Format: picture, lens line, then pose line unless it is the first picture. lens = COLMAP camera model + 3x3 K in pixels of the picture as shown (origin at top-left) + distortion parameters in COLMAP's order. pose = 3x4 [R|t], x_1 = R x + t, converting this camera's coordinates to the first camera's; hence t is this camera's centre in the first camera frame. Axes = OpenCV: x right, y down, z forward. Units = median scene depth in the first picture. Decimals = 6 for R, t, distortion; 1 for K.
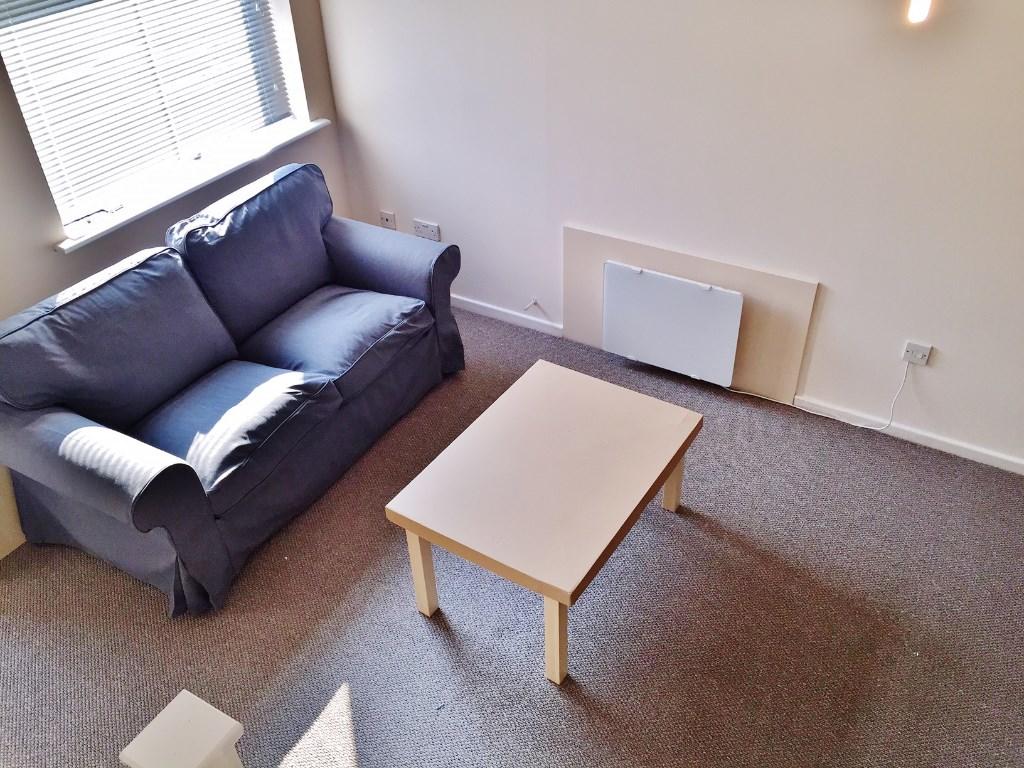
lens RADIAL K [[888.2, 0, 512.0], [0, 888.2, 384.0], [0, 0, 1]] dist [0.079159, -0.119146]
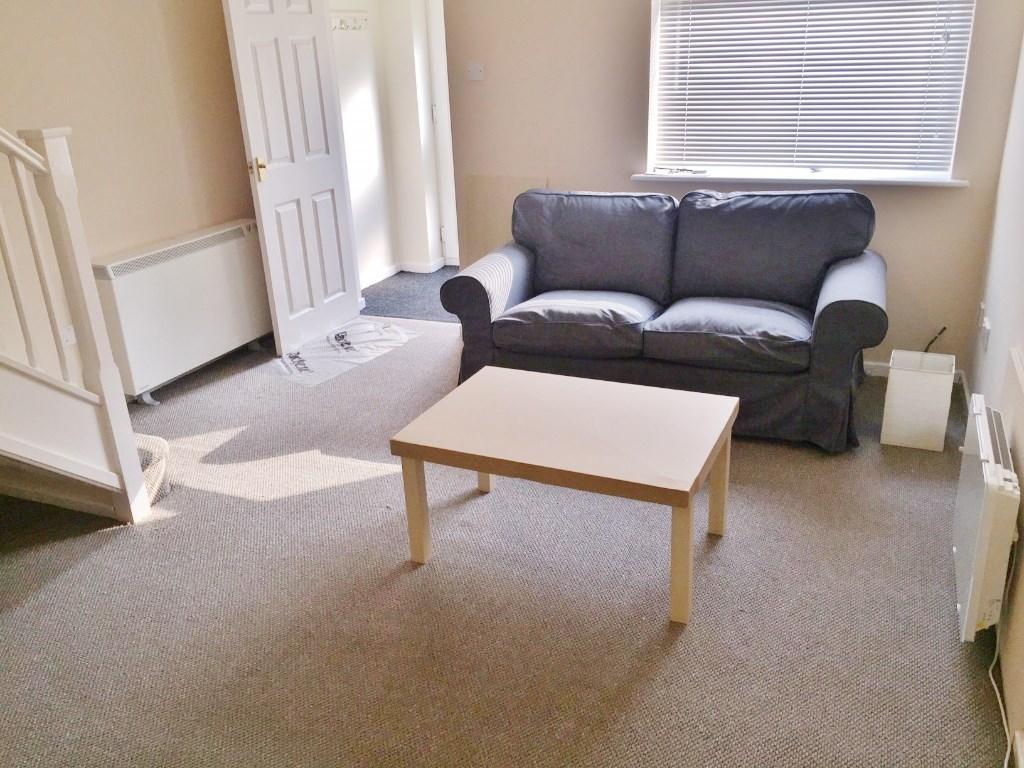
lens RADIAL K [[888.2, 0, 512.0], [0, 888.2, 384.0], [0, 0, 1]] dist [0.079159, -0.119146]
pose [[0.138089, 0.391443, -0.909782, 0.803349], [-0.560733, 0.788084, 0.253972, -0.139155], [0.816400, 0.475075, 0.328321, 0.546300]]
